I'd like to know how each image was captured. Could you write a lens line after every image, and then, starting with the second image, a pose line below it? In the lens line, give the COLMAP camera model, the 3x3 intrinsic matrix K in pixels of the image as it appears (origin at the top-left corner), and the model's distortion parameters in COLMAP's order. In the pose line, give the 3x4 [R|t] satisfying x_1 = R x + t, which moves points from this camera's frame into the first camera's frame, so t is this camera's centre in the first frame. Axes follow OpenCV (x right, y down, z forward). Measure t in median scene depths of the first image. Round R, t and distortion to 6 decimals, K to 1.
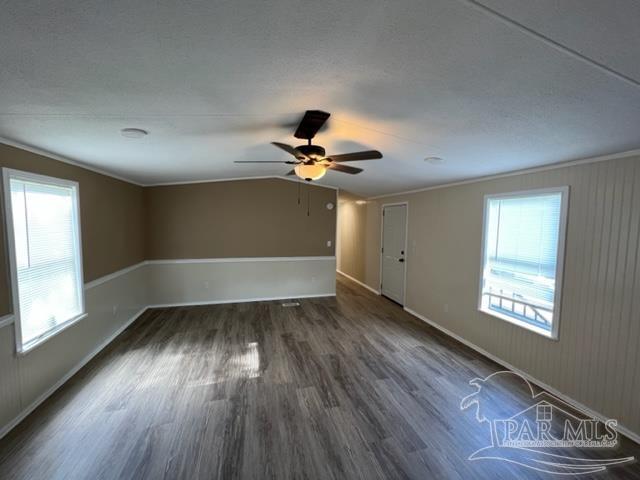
lens RADIAL K [[256.8, 0, 319.4], [0, 256.8, 237.5], [0, 0, 1]] dist [-0.002220, 0.001162]
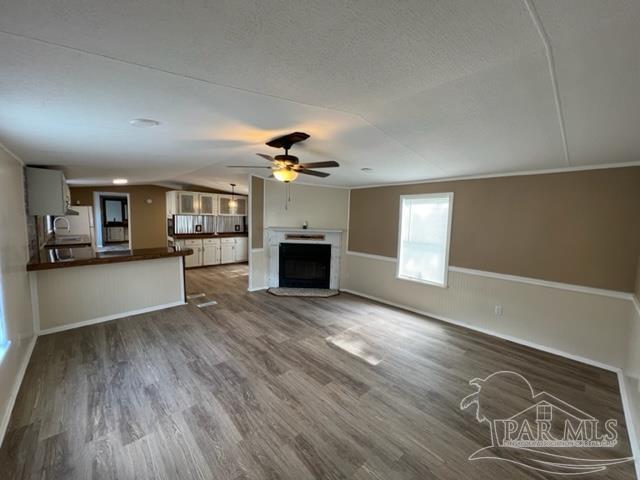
lens RADIAL K [[256.8, 0, 321.8], [0, 256.8, 240.5], [0, 0, 1]] dist [-0.002220, 0.001162]
pose [[-0.882401, 0.011517, -0.470358, 0.345279], [-0.065476, 0.986967, 0.147002, -0.113437], [0.465921, 0.160512, -0.870146, 1.890073]]
